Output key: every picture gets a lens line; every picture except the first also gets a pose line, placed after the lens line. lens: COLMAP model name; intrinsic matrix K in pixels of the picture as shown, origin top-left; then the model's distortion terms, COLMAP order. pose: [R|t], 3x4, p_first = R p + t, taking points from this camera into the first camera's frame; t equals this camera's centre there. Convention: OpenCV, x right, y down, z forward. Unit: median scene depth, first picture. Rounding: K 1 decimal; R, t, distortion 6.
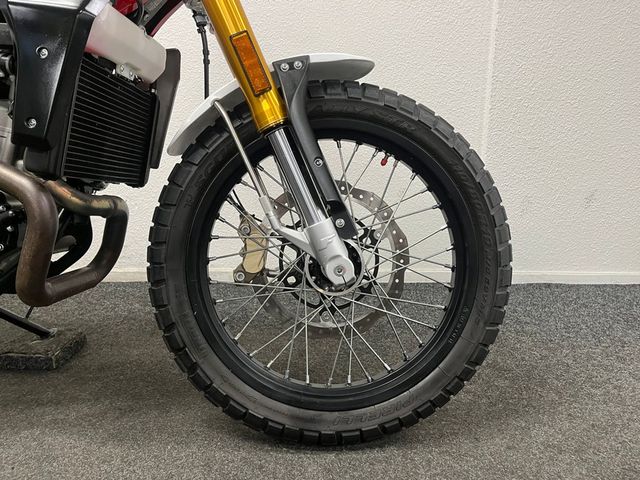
lens RADIAL K [[473.8, 0, 315.0], [0, 473.8, 237.5], [0, 0, 1]] dist [0.045160, -0.033089]
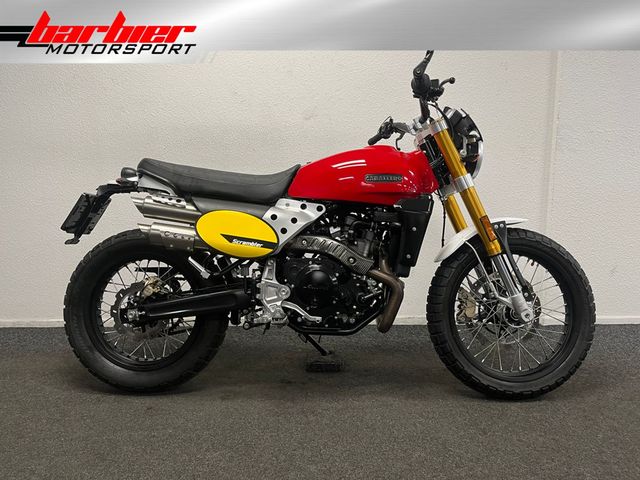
lens RADIAL K [[473.8, 0, 320.5], [0, 473.8, 239.8], [0, 0, 1]] dist [0.045160, -0.033089]
pose [[0.999429, -0.003029, 0.033645, -0.905812], [0.006074, 0.995851, -0.090797, -0.082219], [-0.033230, 0.090949, 0.995301, -1.150135]]
